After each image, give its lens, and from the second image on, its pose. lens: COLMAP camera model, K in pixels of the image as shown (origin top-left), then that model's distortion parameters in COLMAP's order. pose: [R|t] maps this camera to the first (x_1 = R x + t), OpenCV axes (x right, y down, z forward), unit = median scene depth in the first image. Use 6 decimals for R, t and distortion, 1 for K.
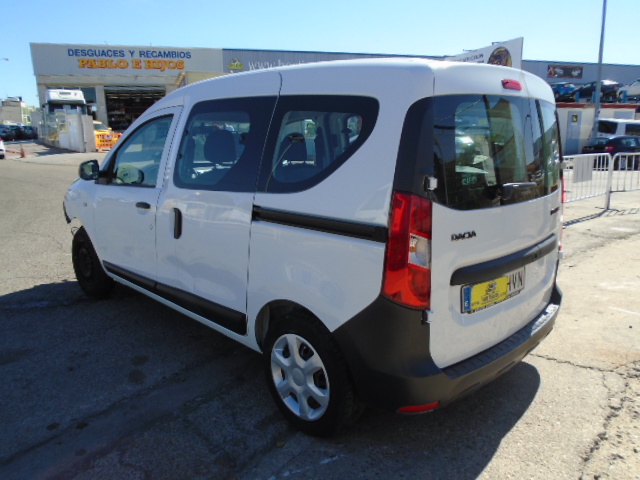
lens RADIAL K [[496.6, 0, 319.1], [0, 496.6, 242.9], [0, 0, 1]] dist [-0.015527, -0.001958]
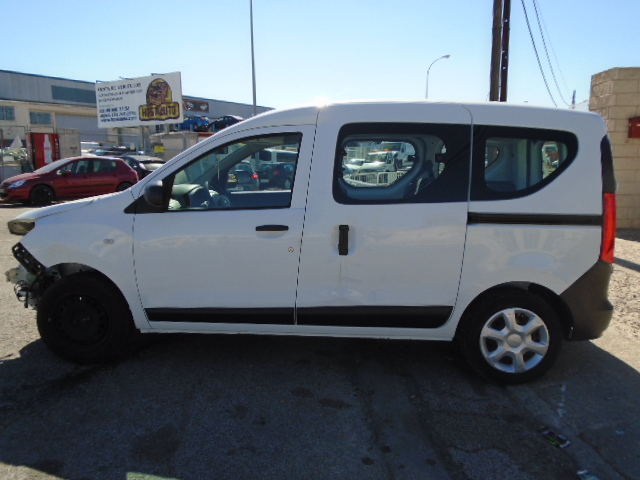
lens RADIAL K [[496.6, 0, 319.1], [0, 496.6, 242.9], [0, 0, 1]] dist [-0.015527, -0.001958]
pose [[0.744612, -0.099989, 0.659966, -1.180247], [0.135685, 0.990748, -0.002982, -0.045994], [-0.653562, 0.091768, 0.751289, 0.318433]]
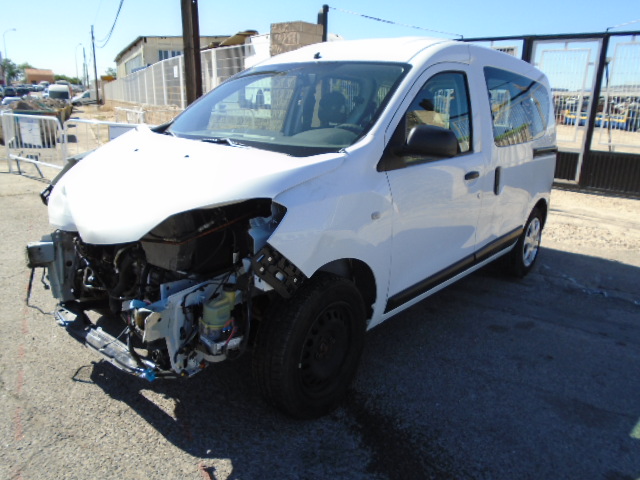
lens RADIAL K [[496.2, 0, 319.0], [0, 496.2, 238.3], [0, 0, 1]] dist [-0.008937, -0.008187]
pose [[-0.107731, -0.249402, 0.962389, -1.558679], [0.178916, 0.947355, 0.265534, -0.327141], [-0.977948, 0.200793, -0.057438, 1.737738]]
